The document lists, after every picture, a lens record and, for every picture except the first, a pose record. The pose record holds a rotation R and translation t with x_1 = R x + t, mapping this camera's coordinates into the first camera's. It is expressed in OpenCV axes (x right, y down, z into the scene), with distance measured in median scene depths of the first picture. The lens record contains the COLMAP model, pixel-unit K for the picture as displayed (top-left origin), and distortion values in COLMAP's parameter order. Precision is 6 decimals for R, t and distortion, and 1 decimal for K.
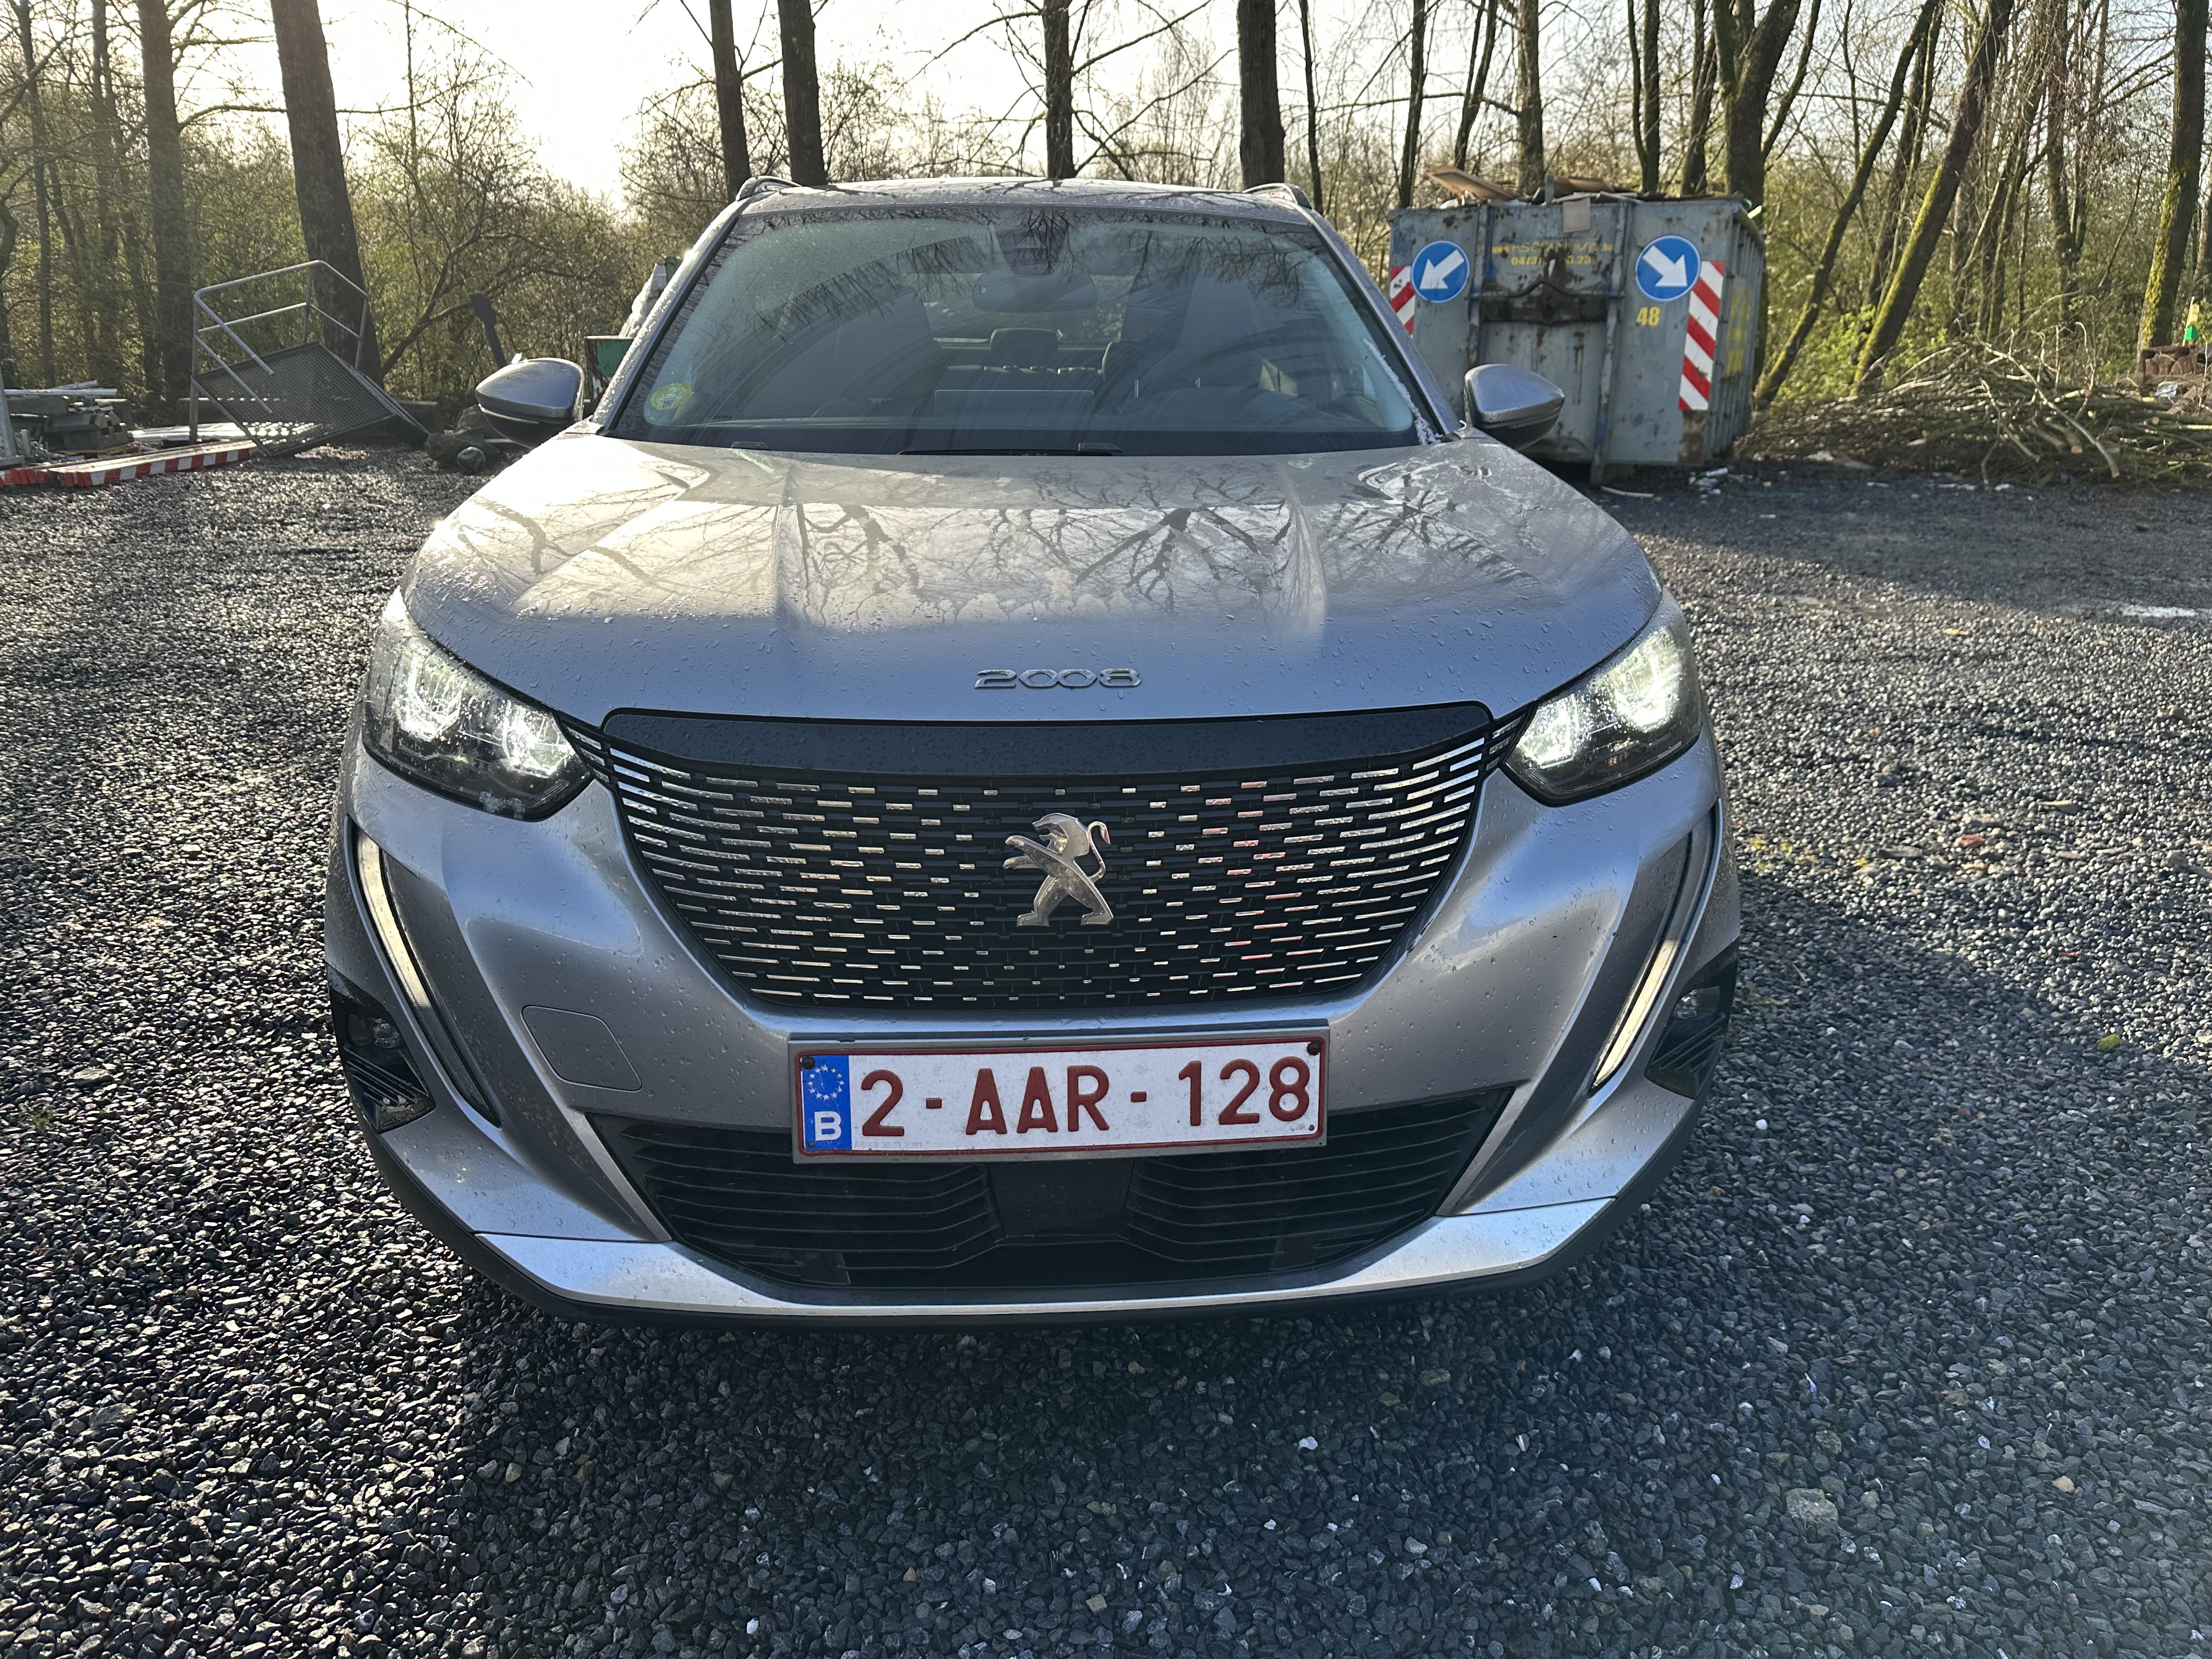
lens RADIAL K [[1582.6, 0, 1135.3], [0, 1582.6, 804.2], [0, 0, 1]] dist [0.099477, -0.156361]
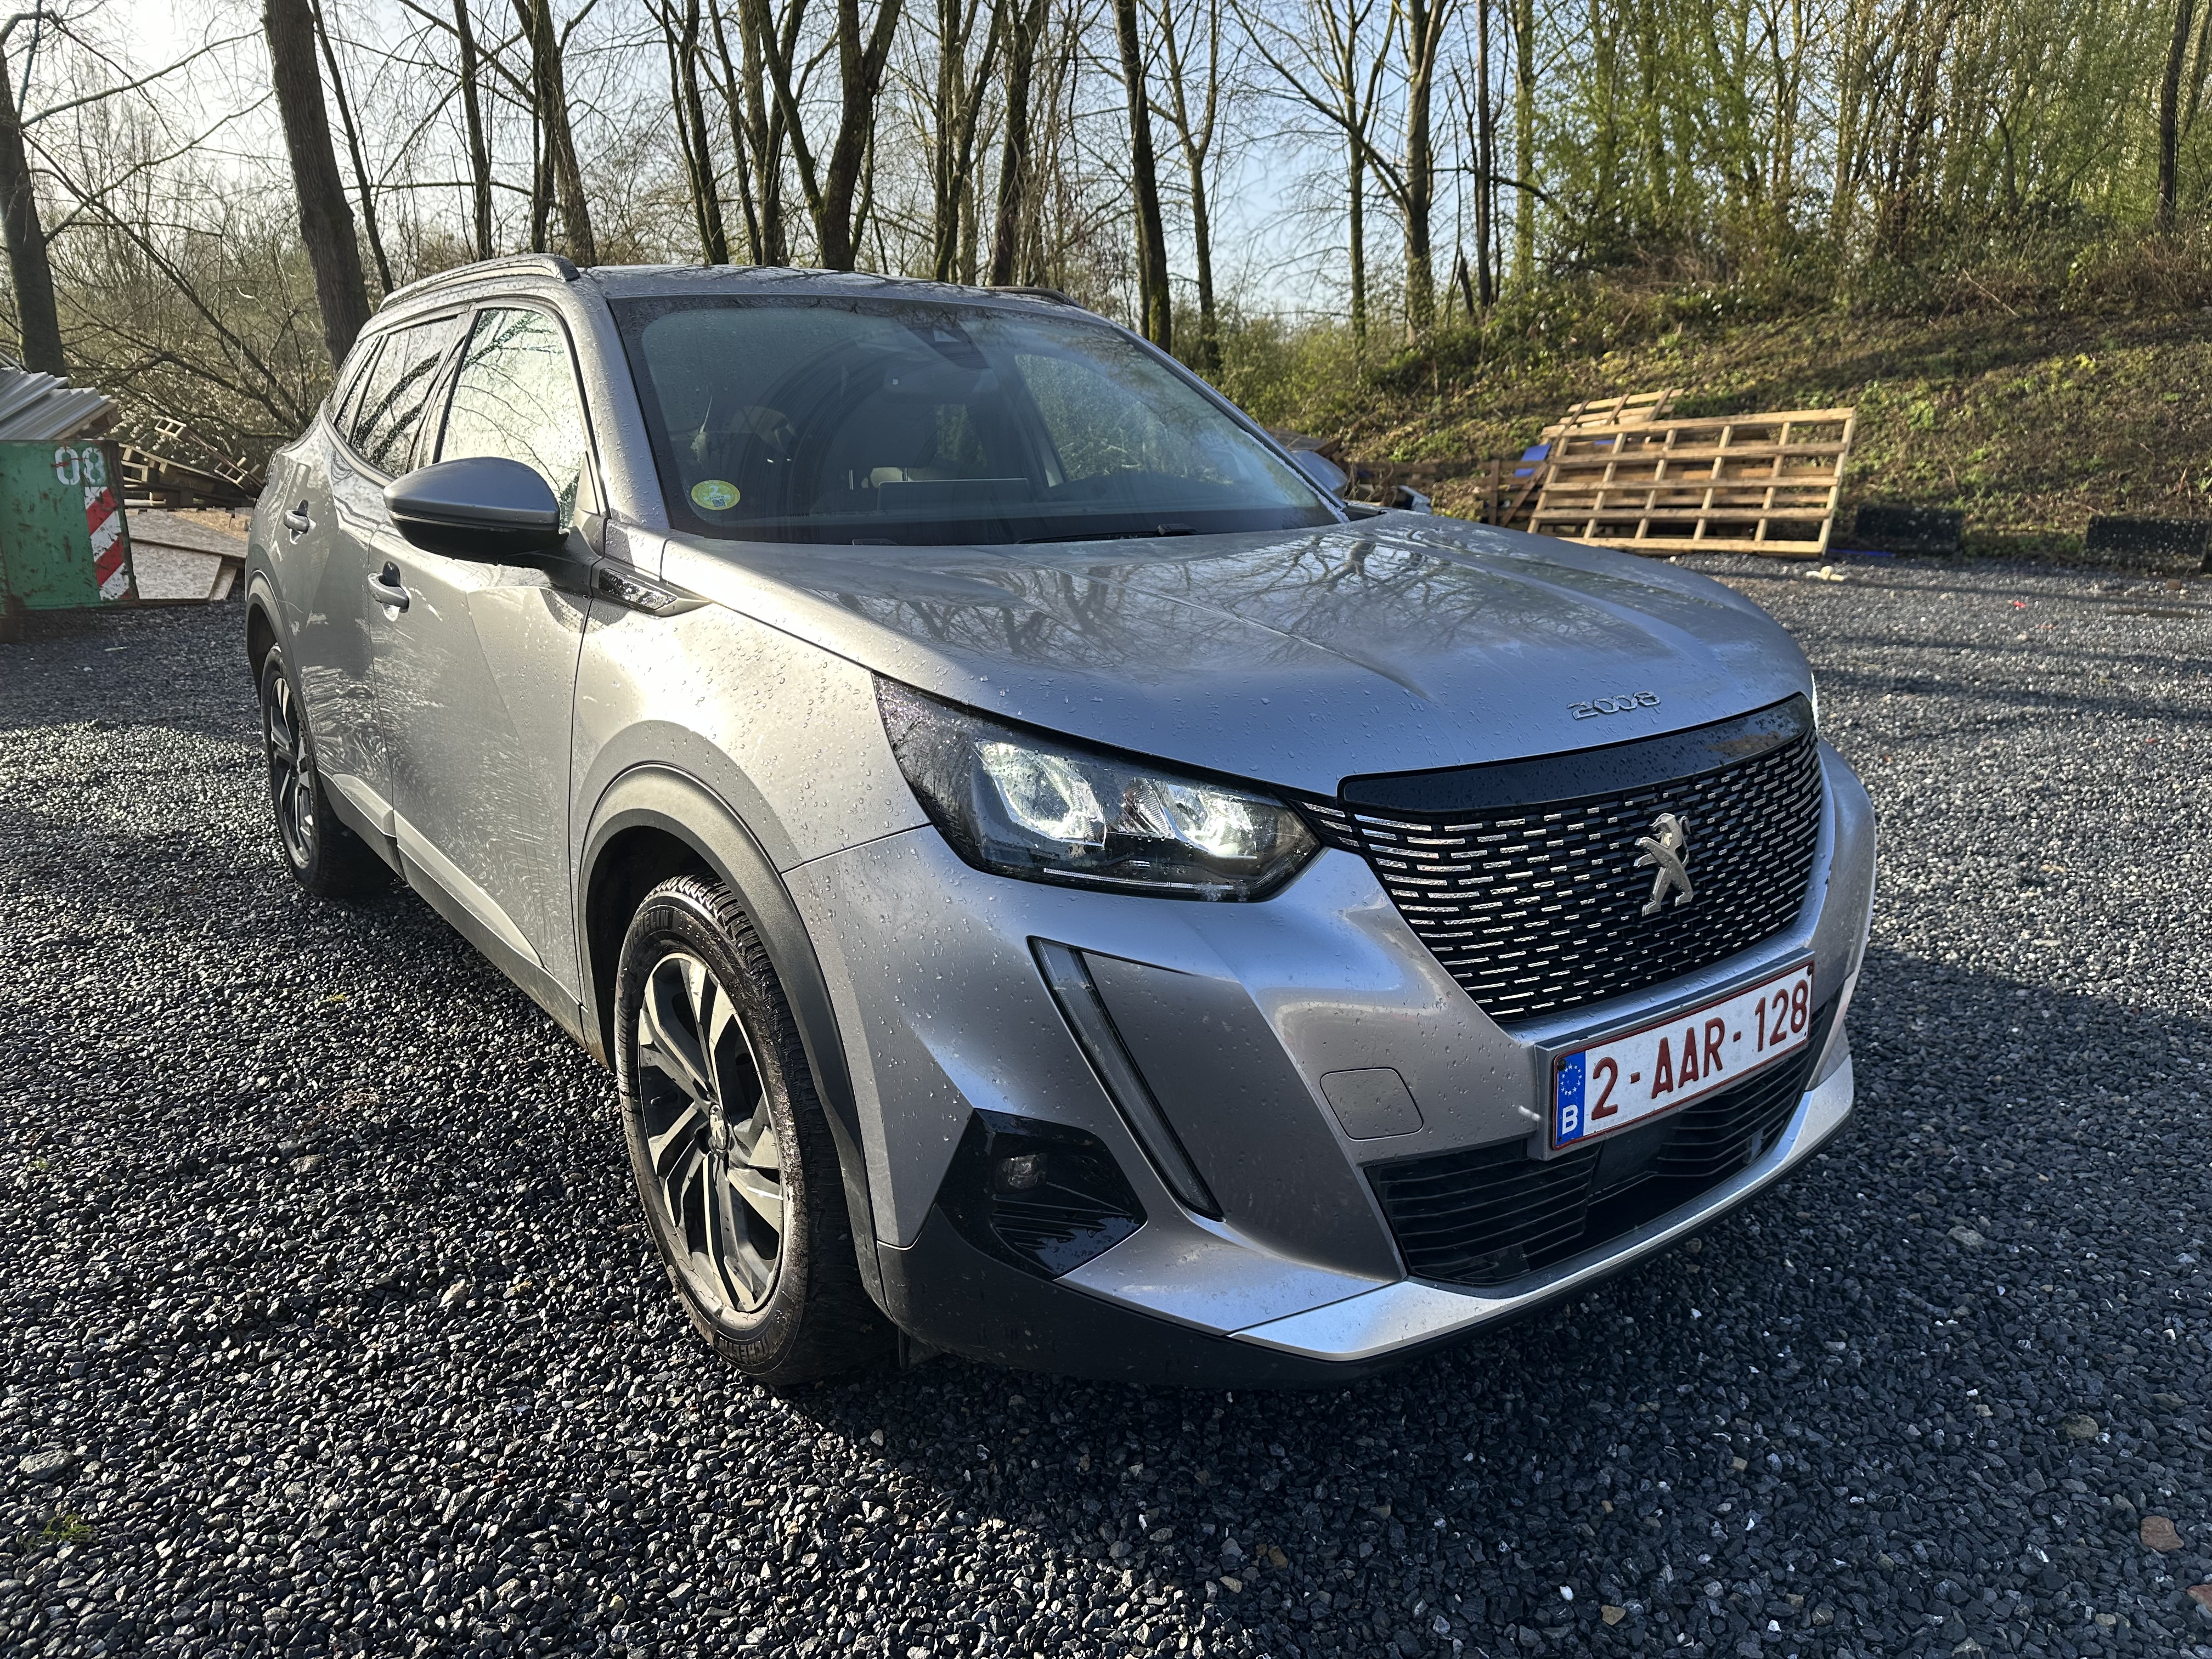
lens RADIAL K [[1557.0, 0, 1106.0], [0, 1557.0, 829.5], [0, 0, 1]] dist [0.187295, -0.373847]
pose [[0.833886, -0.145626, 0.532379, -1.022949], [0.163932, 0.986385, 0.013040, -0.065998], [-0.527030, 0.076400, 0.846406, 0.216061]]
